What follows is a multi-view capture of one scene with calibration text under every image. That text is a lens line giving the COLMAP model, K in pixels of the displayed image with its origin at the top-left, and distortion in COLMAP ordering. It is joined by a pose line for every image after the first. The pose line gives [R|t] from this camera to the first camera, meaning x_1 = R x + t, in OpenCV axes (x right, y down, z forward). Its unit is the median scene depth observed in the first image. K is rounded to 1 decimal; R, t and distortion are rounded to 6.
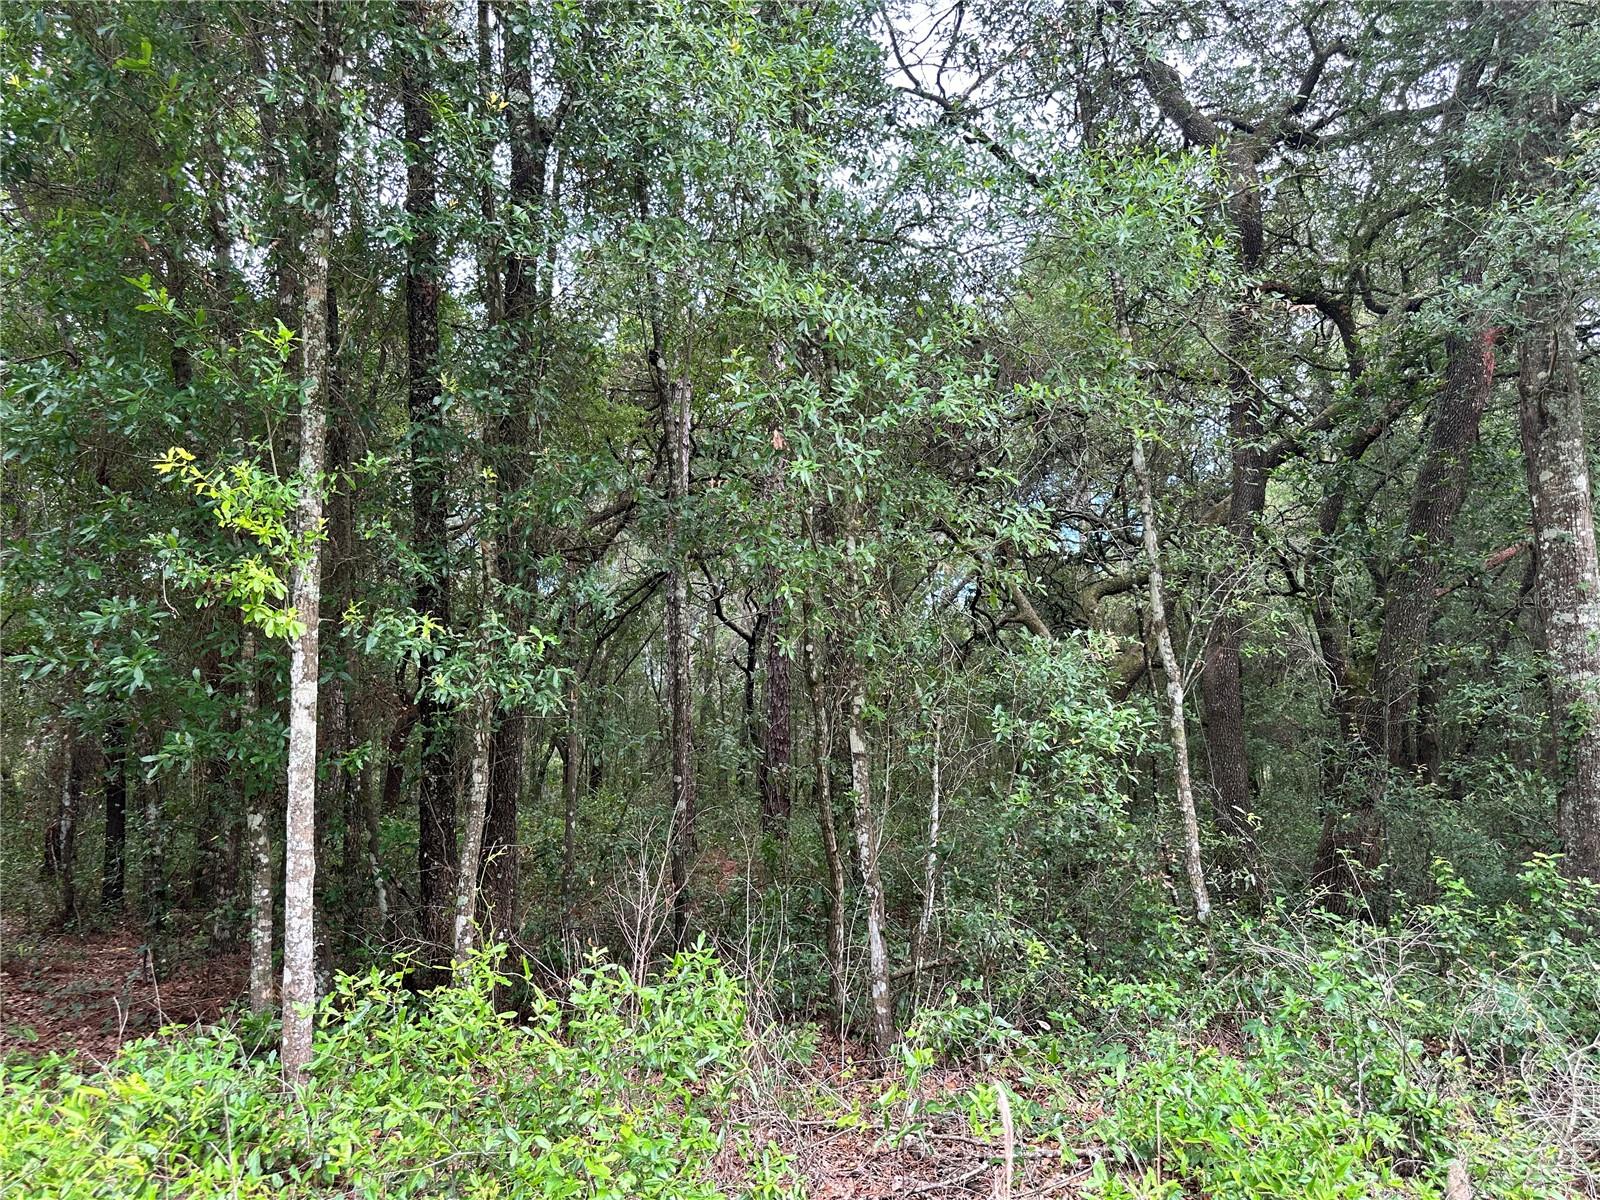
lens RADIAL K [[1121.0, 0, 795.1], [0, 1121.0, 592.8], [0, 0, 1]] dist [0.046441, -0.049724]
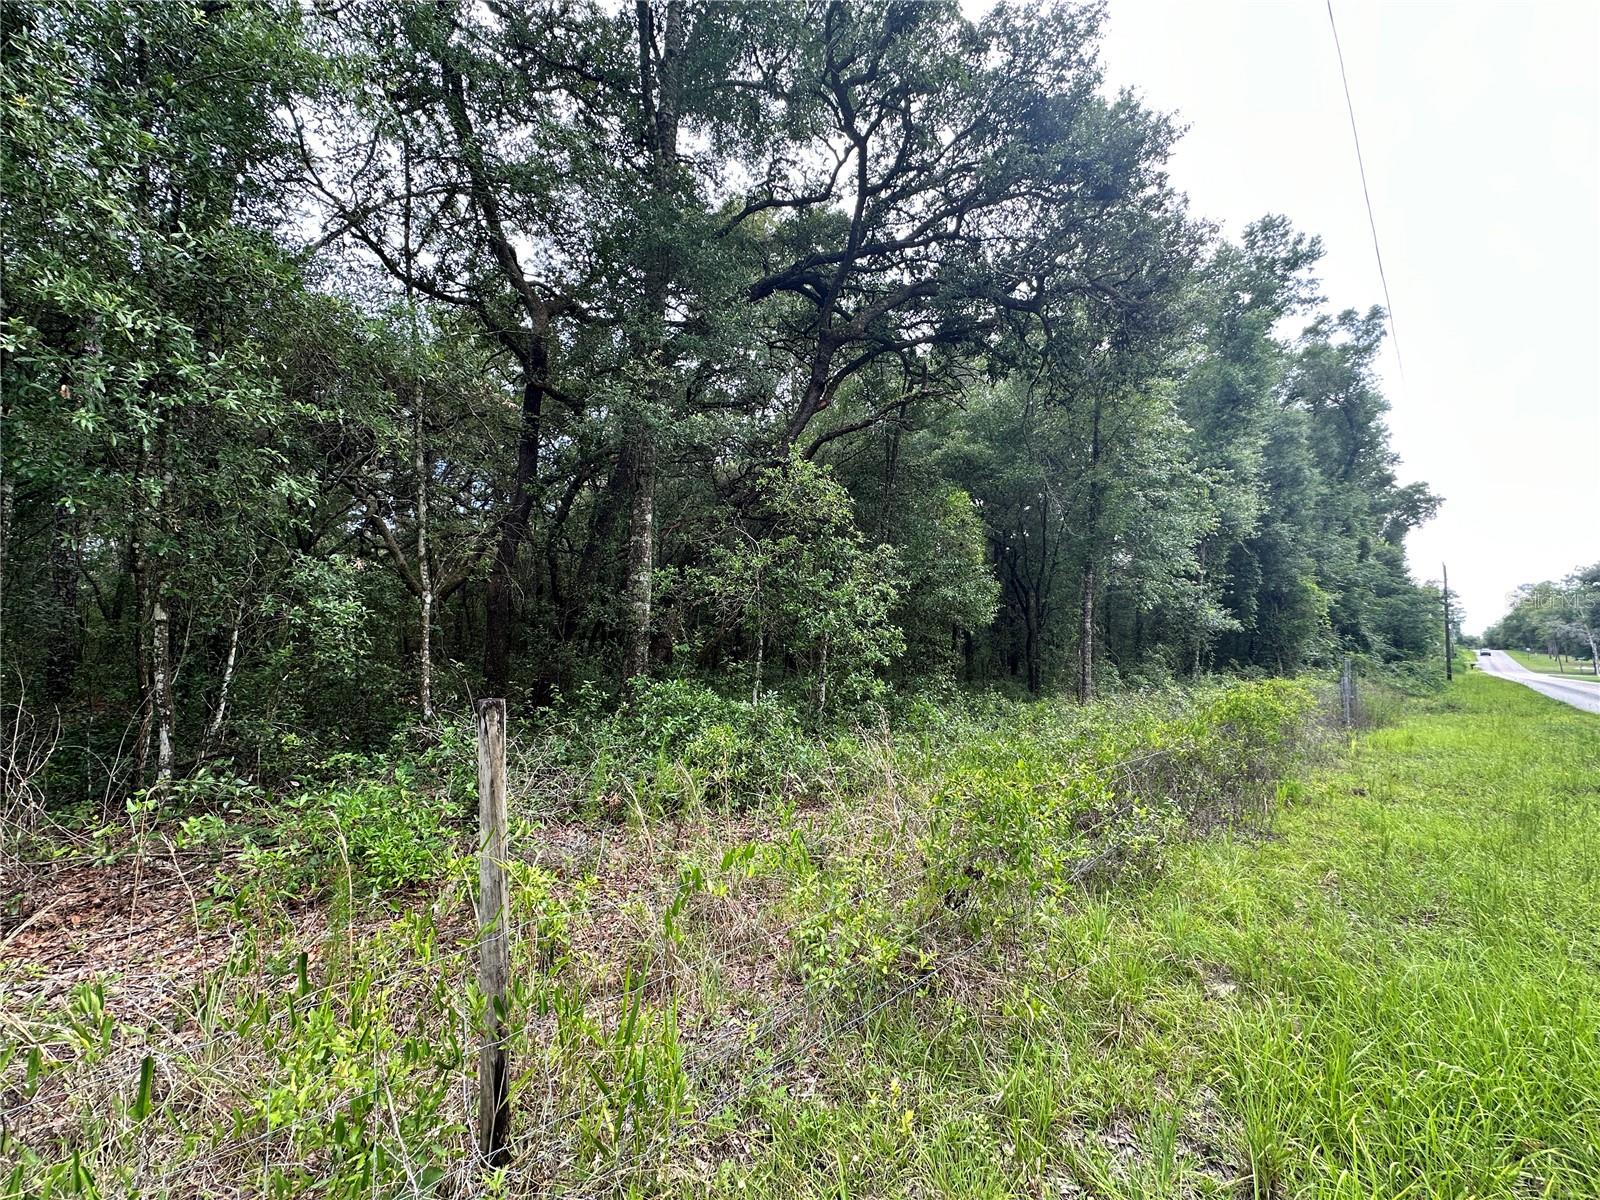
lens RADIAL K [[630.2, 0, 810.7], [0, 630.2, 595.1], [0, 0, 1]] dist [-0.001260, 0.000620]
pose [[0.756350, 0.079992, 0.649258, 0.176942], [-0.125591, 0.991789, 0.024113, -0.019603], [-0.641998, -0.099779, 0.760186, -0.196735]]
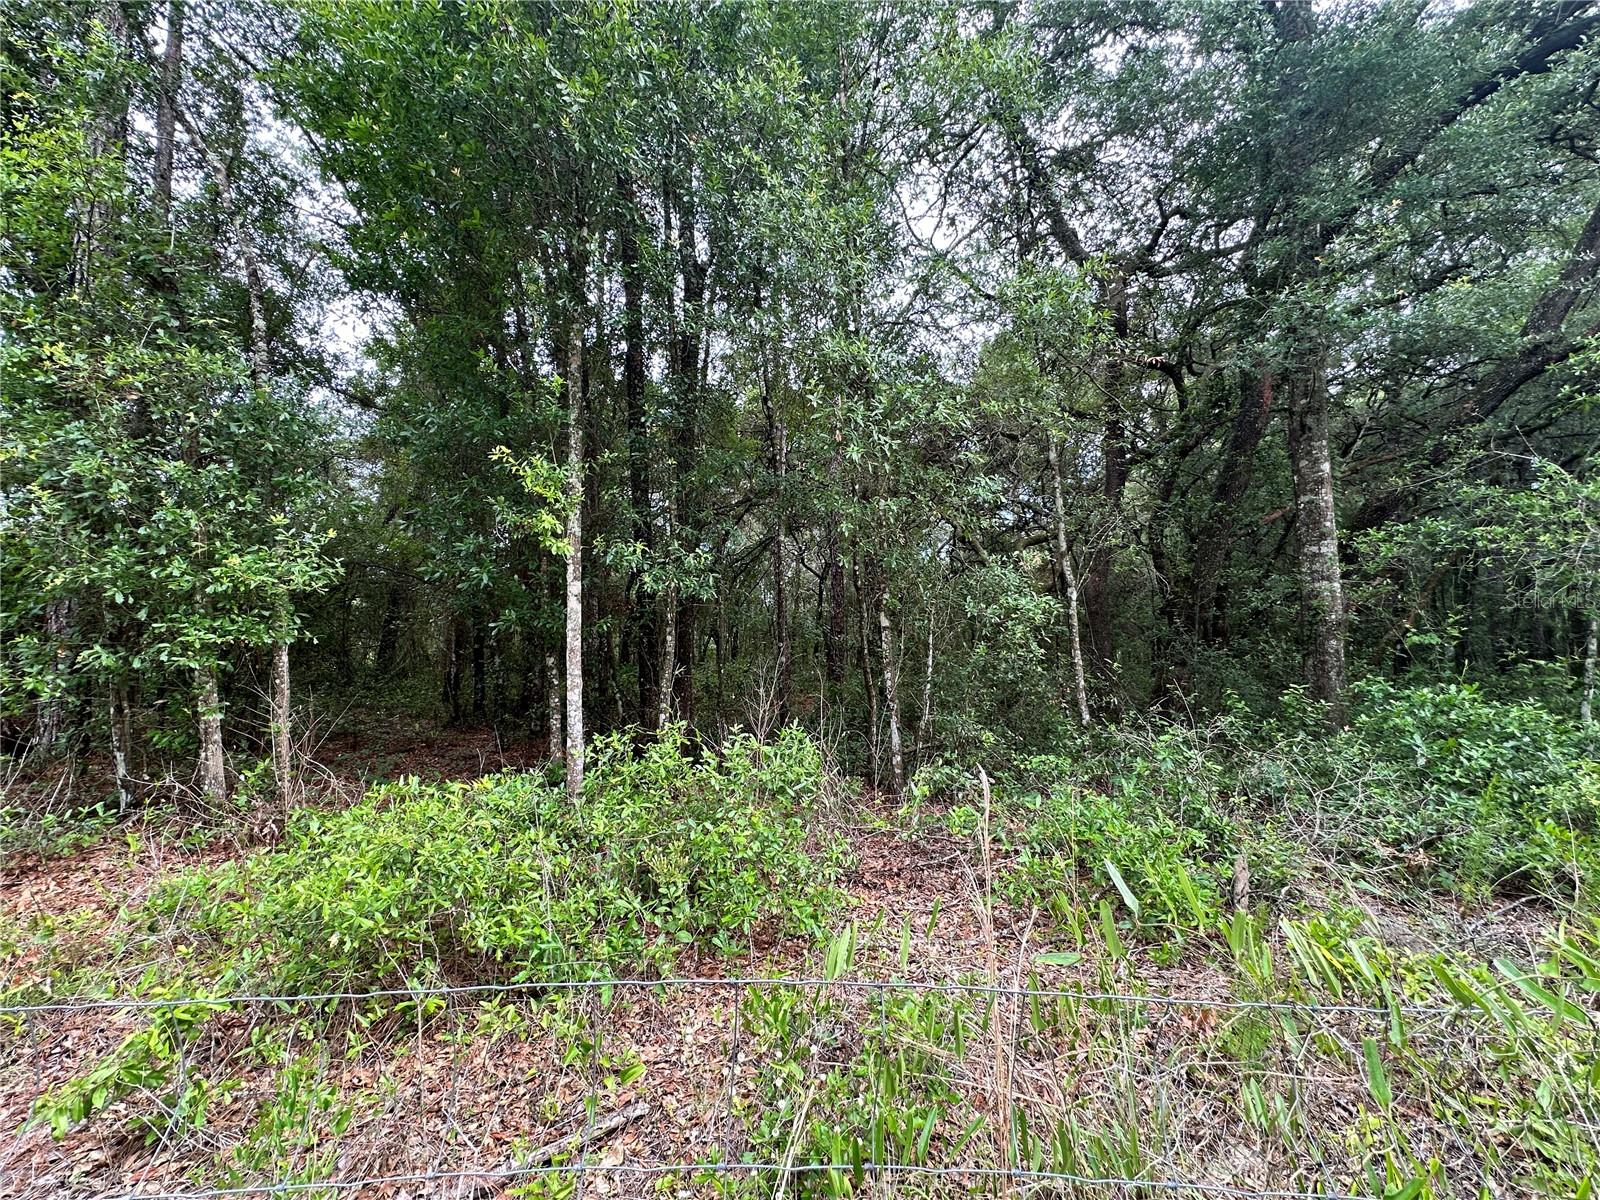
lens RADIAL K [[630.2, 0, 800.0], [0, 630.2, 598.4], [0, 0, 1]] dist [-0.001260, 0.000620]
pose [[0.997509, -0.000121, -0.070535, -0.006235], [0.004017, 0.998473, 0.055092, 0.049784], [0.070420, -0.055238, 0.995987, 0.027806]]
